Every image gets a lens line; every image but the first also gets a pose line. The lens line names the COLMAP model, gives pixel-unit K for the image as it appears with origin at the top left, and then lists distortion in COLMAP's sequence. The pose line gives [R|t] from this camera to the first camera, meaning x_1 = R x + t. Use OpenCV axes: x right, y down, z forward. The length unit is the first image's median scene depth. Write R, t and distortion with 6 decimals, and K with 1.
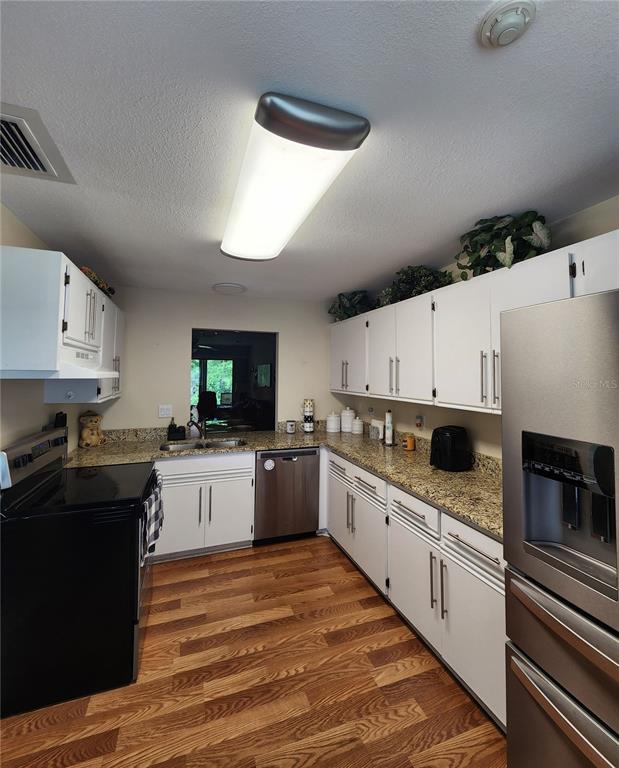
lens RADIAL K [[338.6, 0, 308.1], [0, 338.6, 357.7], [0, 0, 1]] dist [-0.000908, -0.000799]
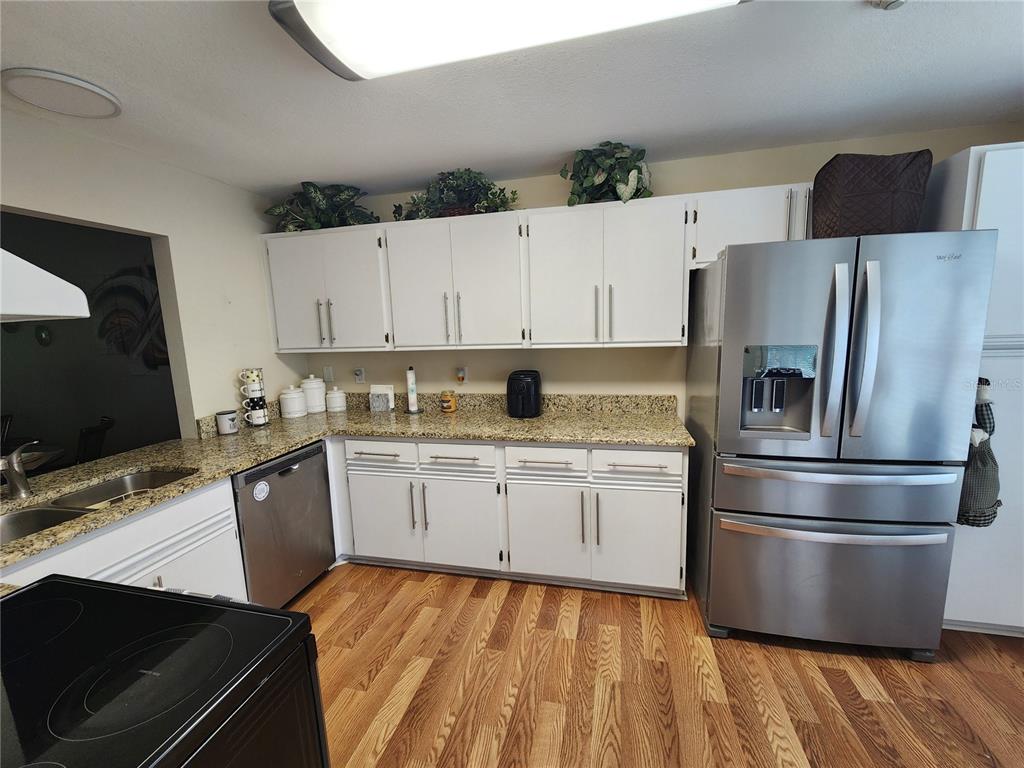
lens RADIAL K [[422.5, 0, 516.2], [0, 422.5, 385.6], [0, 0, 1]] dist [0.000623, -0.000206]
pose [[0.547791, -0.146930, 0.823612, -0.564873], [-0.002482, 0.984168, 0.177223, 0.041581], [-0.836612, -0.099125, 0.538753, 0.421424]]
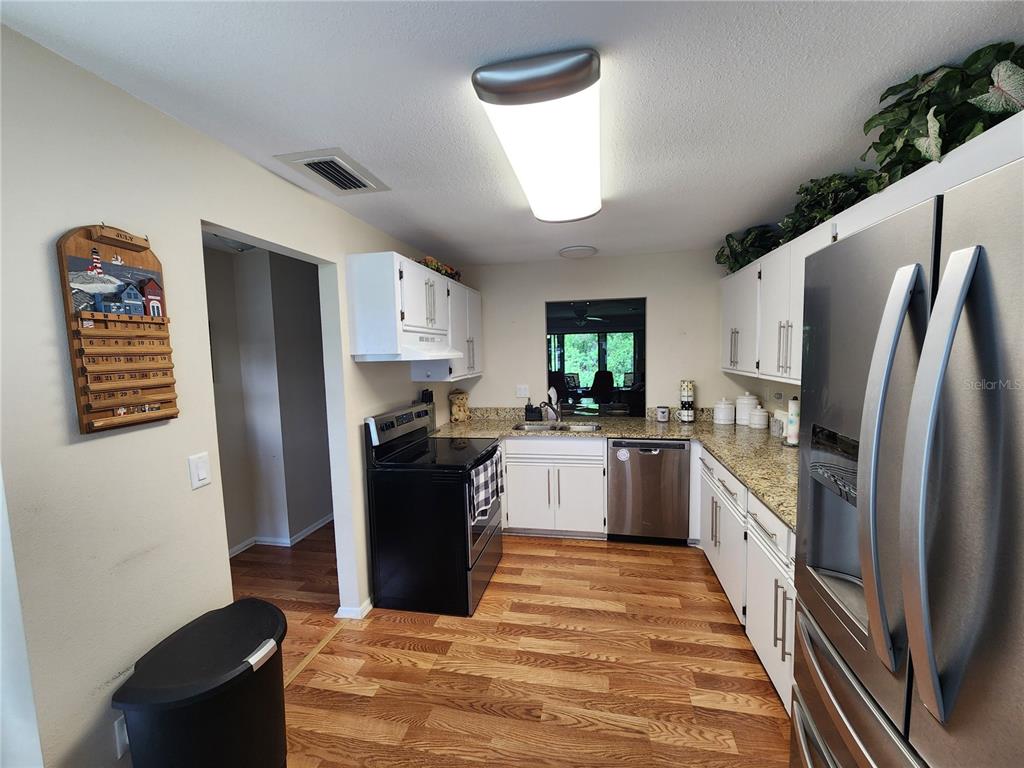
lens RADIAL K [[419.7, 0, 514.2], [0, 419.7, 384.2], [0, 0, 1]] dist [-0.001869, -0.000880]
pose [[0.853742, 0.014129, -0.520505, 0.274124], [0.054254, 0.991777, 0.115910, -0.003968], [0.517862, -0.127197, 0.845955, -0.041484]]
